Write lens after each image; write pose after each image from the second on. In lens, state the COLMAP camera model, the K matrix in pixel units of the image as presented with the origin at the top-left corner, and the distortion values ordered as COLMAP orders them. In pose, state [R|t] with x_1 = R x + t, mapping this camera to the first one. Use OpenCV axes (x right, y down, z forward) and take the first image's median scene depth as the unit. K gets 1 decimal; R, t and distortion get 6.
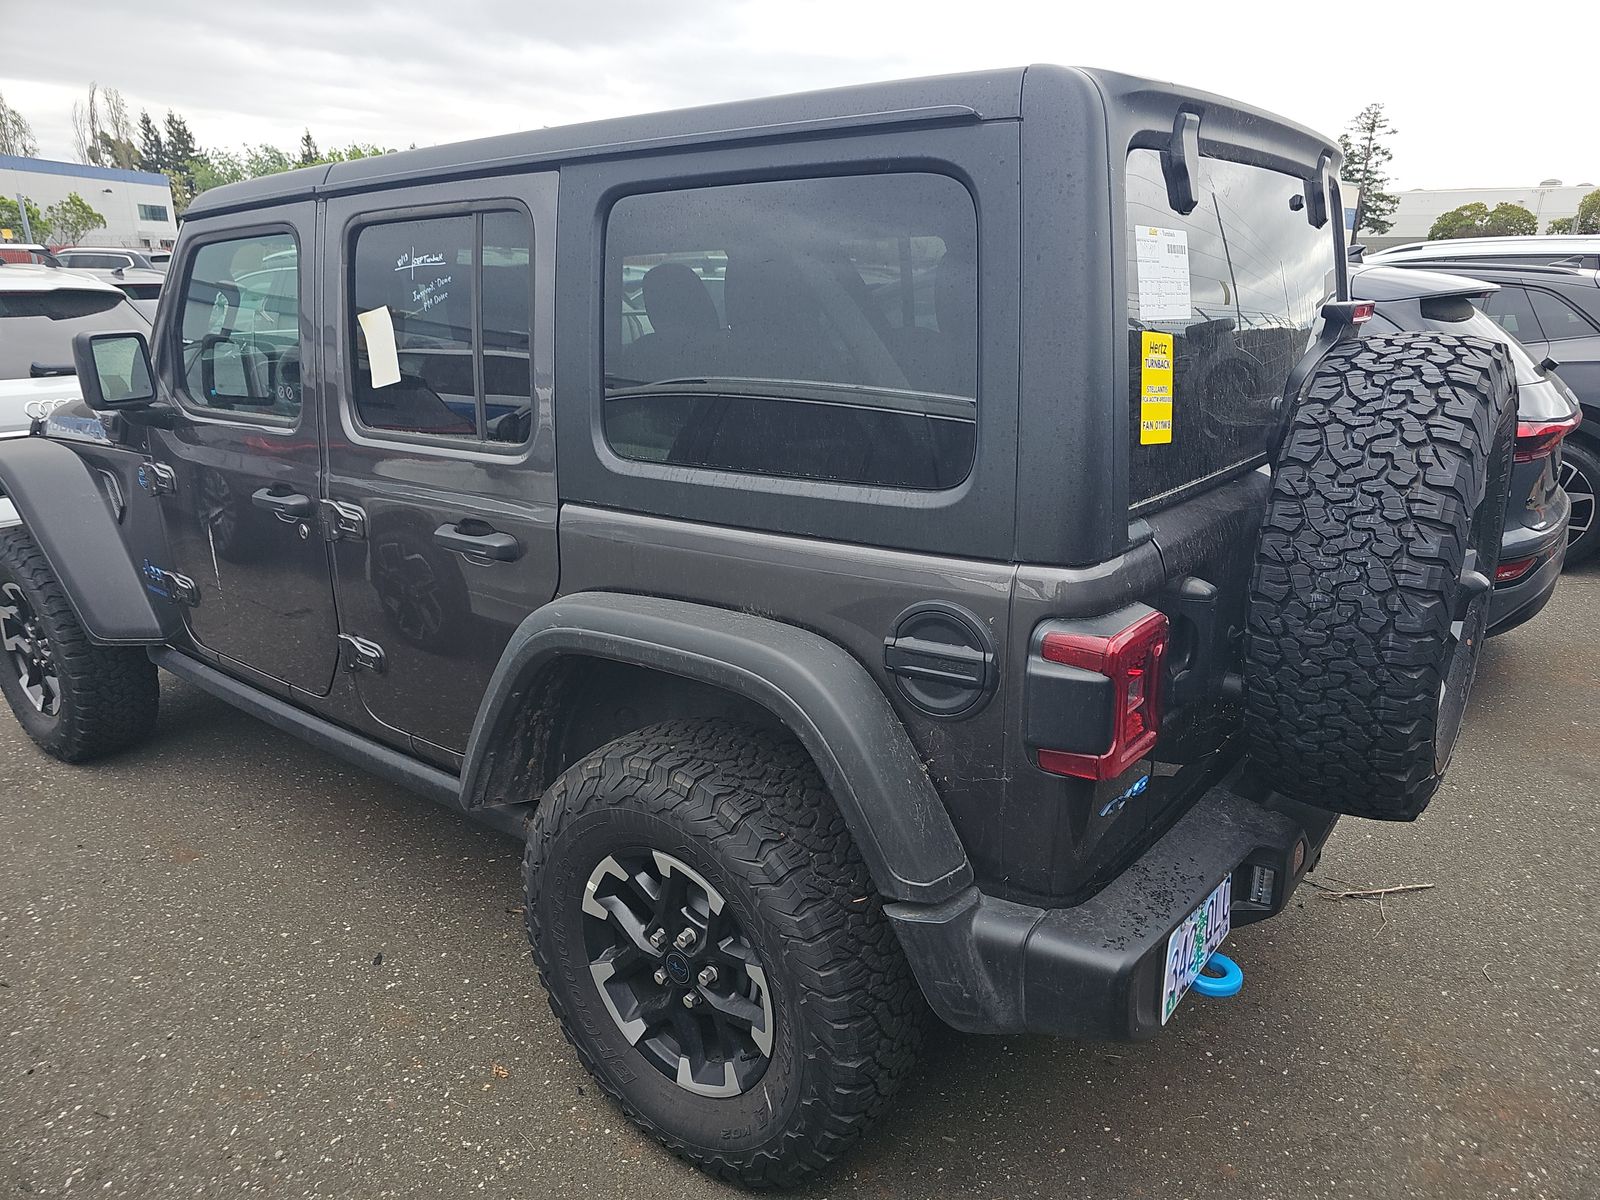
lens RADIAL K [[1052.3, 0, 716.3], [0, 1052.3, 597.0], [0, 0, 1]] dist [0.048360, -0.037877]
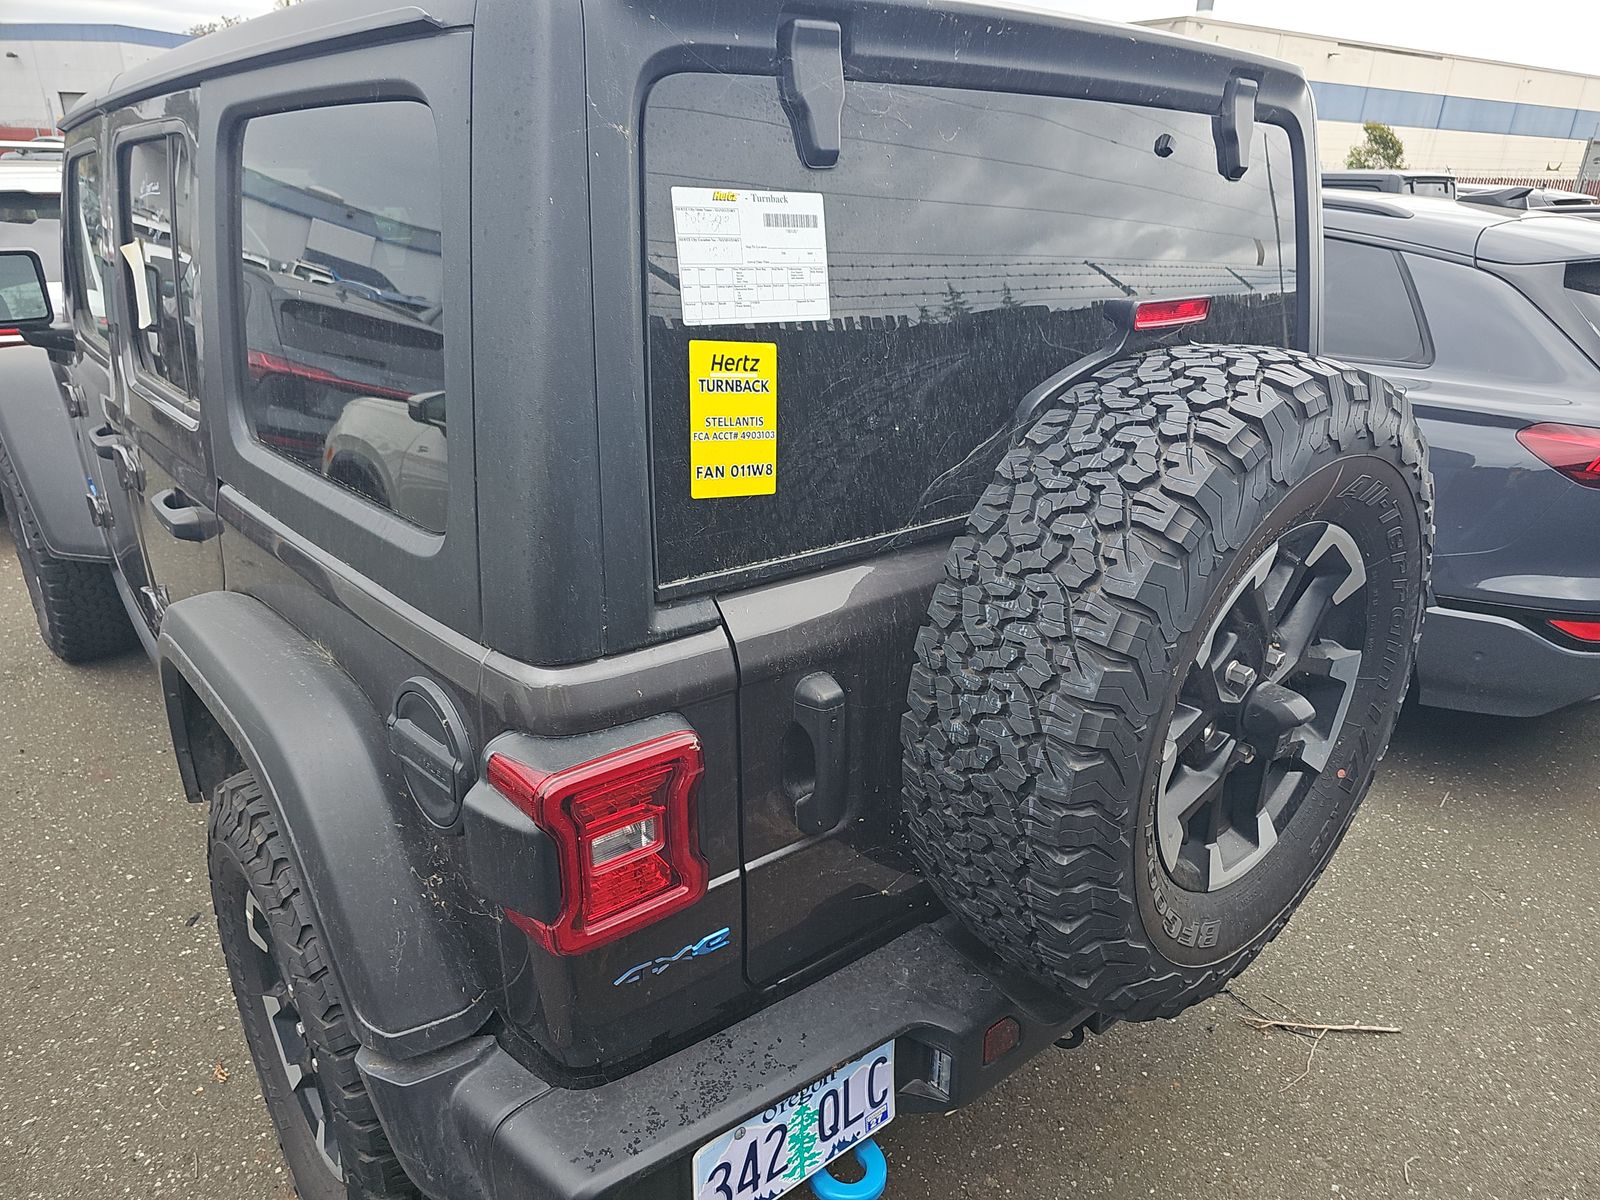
lens RADIAL K [[1052.3, 0, 716.3], [0, 1052.3, 597.0], [0, 0, 1]] dist [0.048360, -0.037877]
pose [[0.978533, 0.097838, -0.181388, 0.527713], [-0.083208, 0.992762, 0.086602, -0.134473], [0.188548, -0.069650, 0.979591, 0.283005]]
